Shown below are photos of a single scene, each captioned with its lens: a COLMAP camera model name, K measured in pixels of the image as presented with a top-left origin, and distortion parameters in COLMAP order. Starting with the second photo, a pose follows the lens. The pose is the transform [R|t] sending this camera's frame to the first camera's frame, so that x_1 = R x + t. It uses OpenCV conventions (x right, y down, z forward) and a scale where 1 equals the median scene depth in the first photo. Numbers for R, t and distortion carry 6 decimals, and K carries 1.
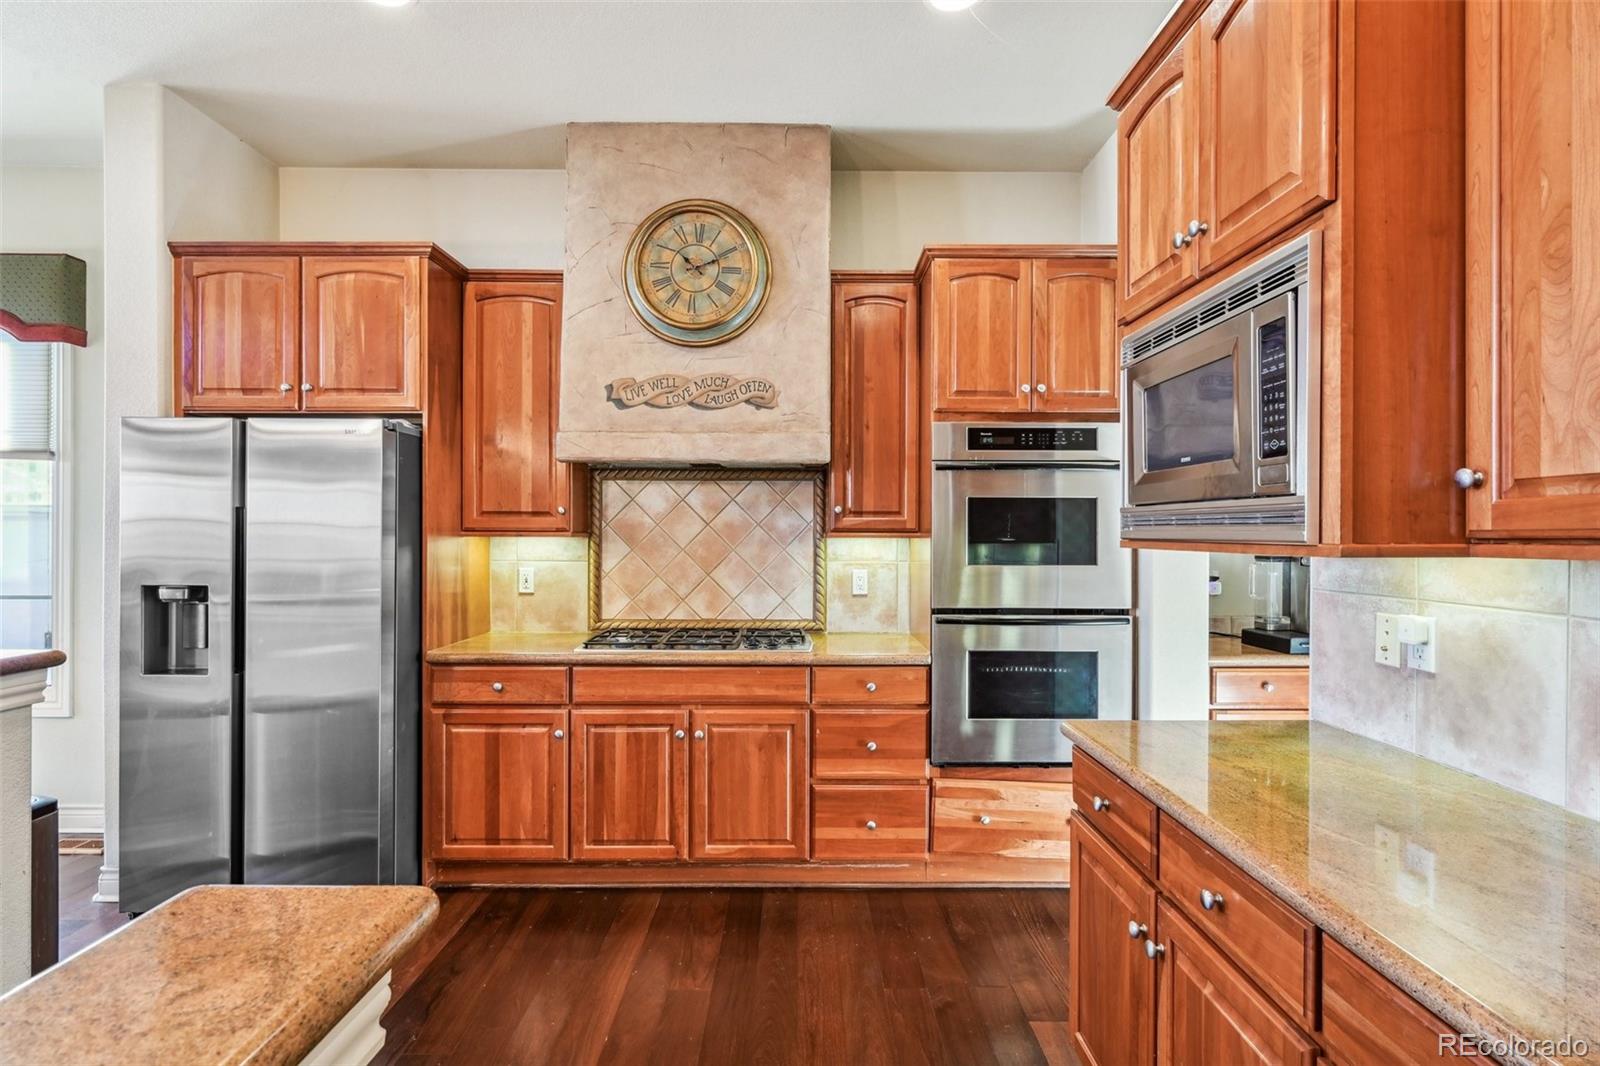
lens RADIAL K [[792.1, 0, 792.0], [0, 792.1, 531.9], [0, 0, 1]] dist [0.000359, 0.000703]
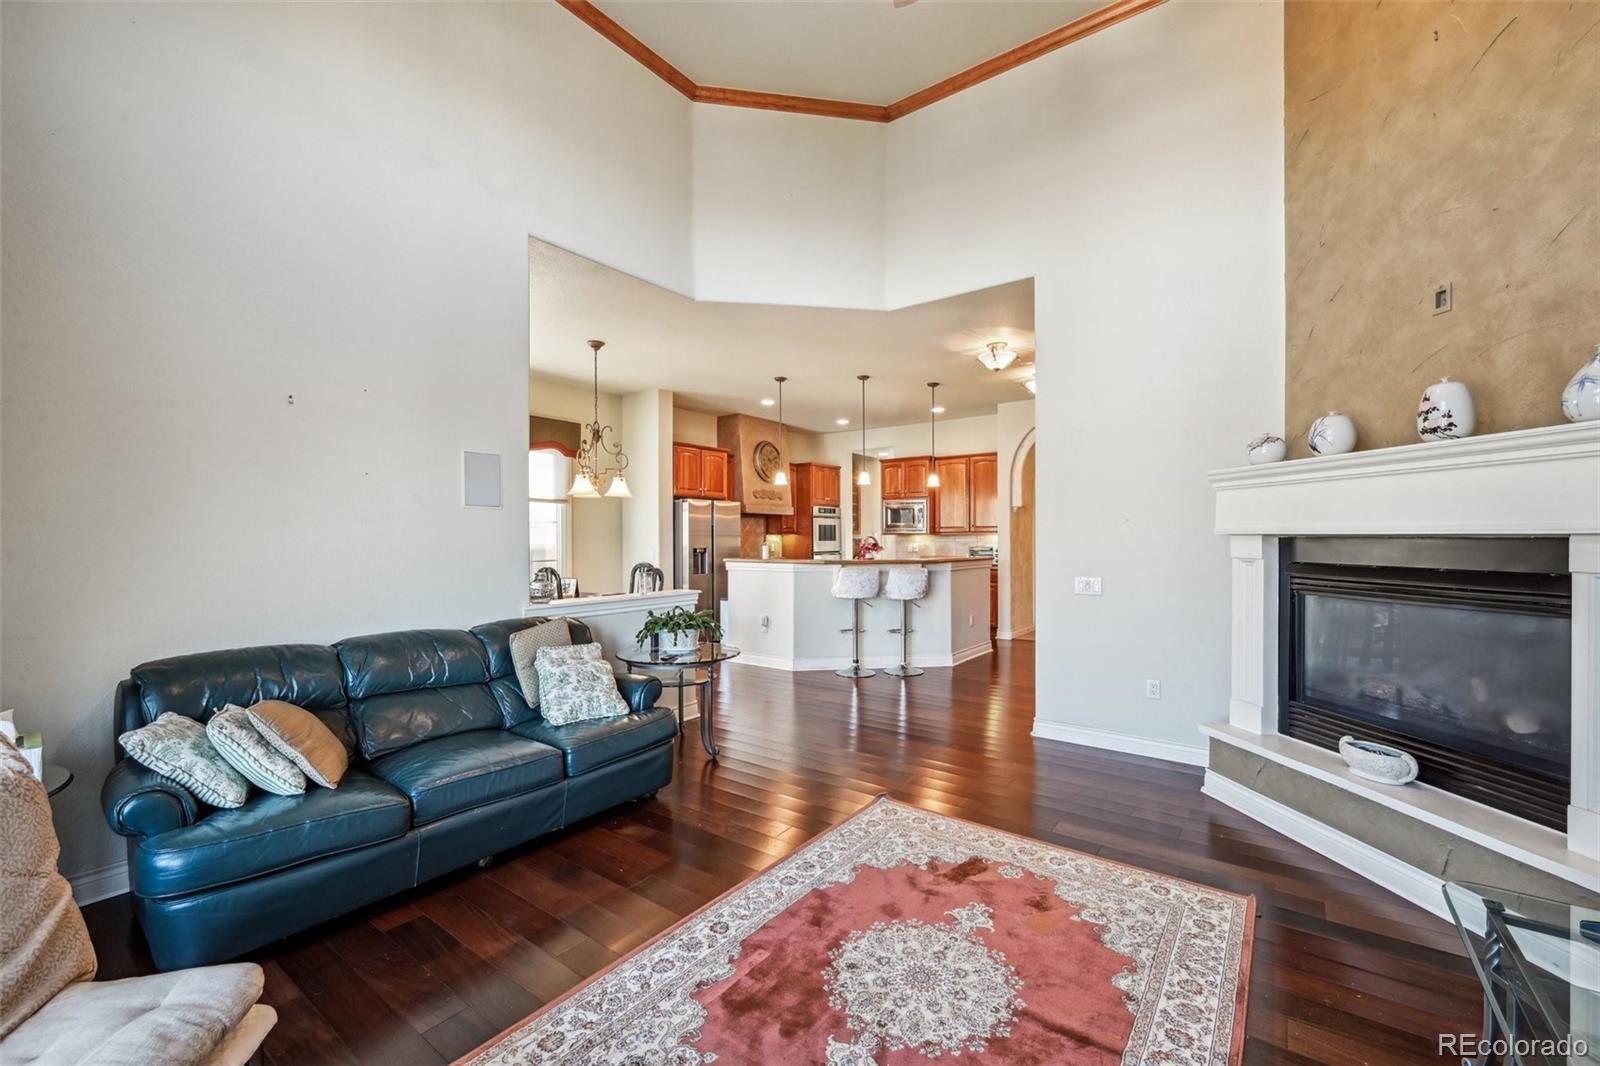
lens RADIAL K [[669.6, 0, 793.5], [0, 669.6, 543.1], [0, 0, 1]] dist [-0.013159, 0.000744]
pose [[0.606237, -0.007836, 0.795245, -2.604530], [0.000983, 0.999958, 0.009104, 0.019271], [-0.795283, -0.004737, 0.606219, -0.991362]]
